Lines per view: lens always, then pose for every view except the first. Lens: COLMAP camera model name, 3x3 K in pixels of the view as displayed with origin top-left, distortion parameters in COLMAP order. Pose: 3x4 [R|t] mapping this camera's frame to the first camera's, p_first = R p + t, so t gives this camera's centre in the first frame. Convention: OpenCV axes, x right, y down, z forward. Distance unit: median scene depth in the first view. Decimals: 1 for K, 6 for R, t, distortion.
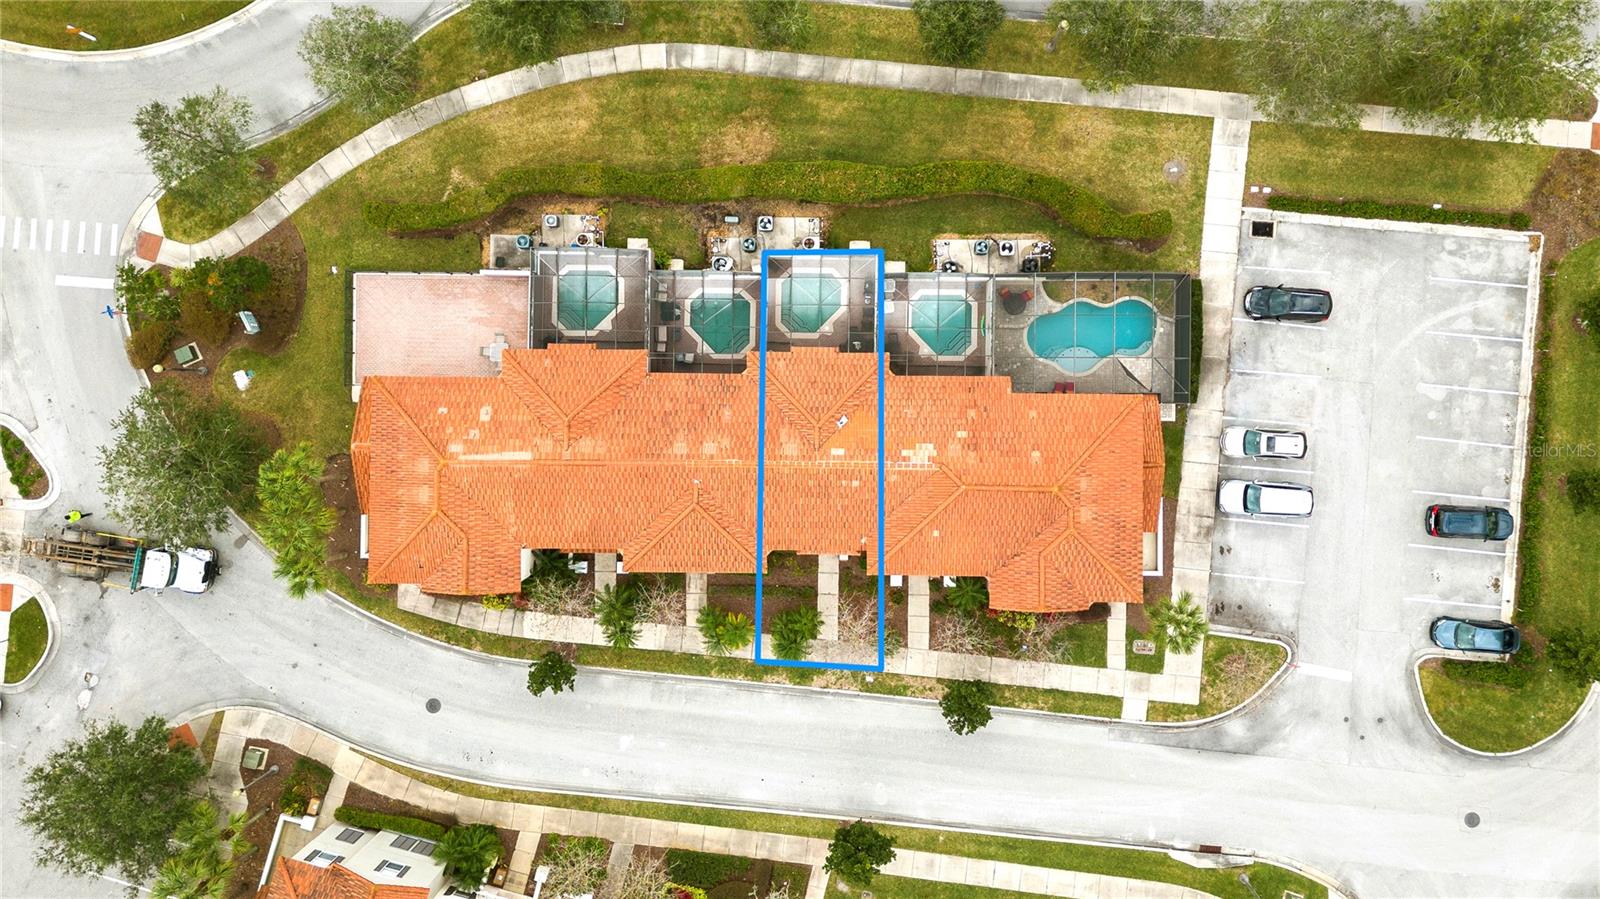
lens RADIAL K [[1140.7, 0, 802.2], [0, 1140.7, 450.3], [0, 0, 1]] dist [0.002237, -0.000065]
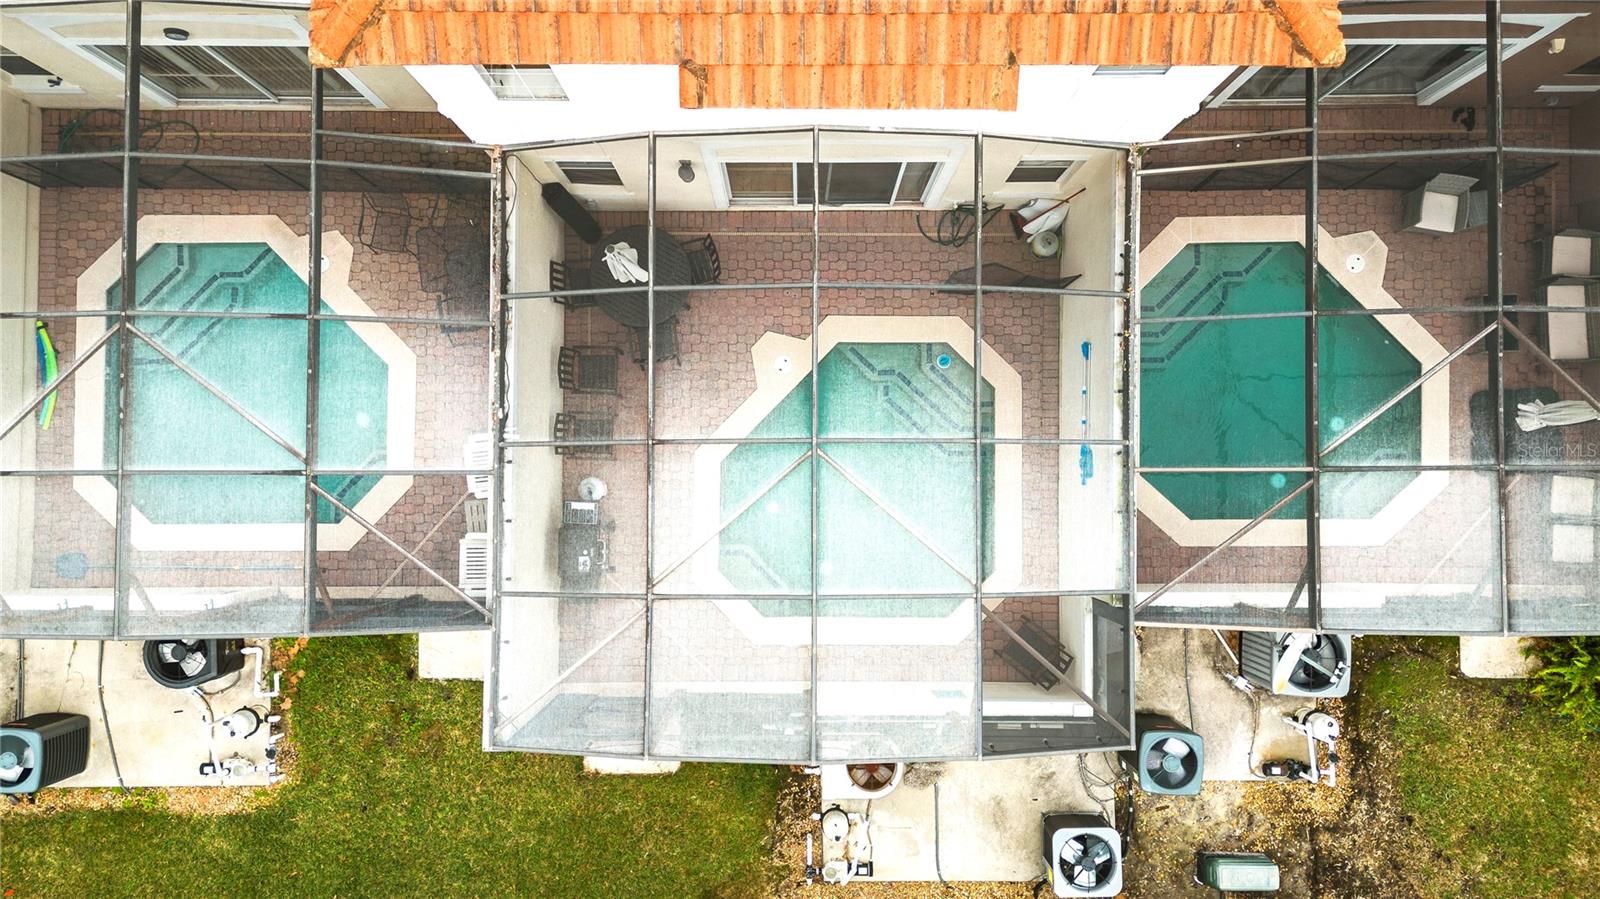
lens RADIAL K [[1140.7, 0, 800.9], [0, 1140.7, 452.4], [0, 0, 1]] dist [0.002237, -0.000065]
pose [[-0.999643, 0.012425, 0.023641, 0.013489], [-0.012934, -0.999685, -0.021512, -0.119672], [0.023366, -0.021810, 0.999489, 0.791516]]
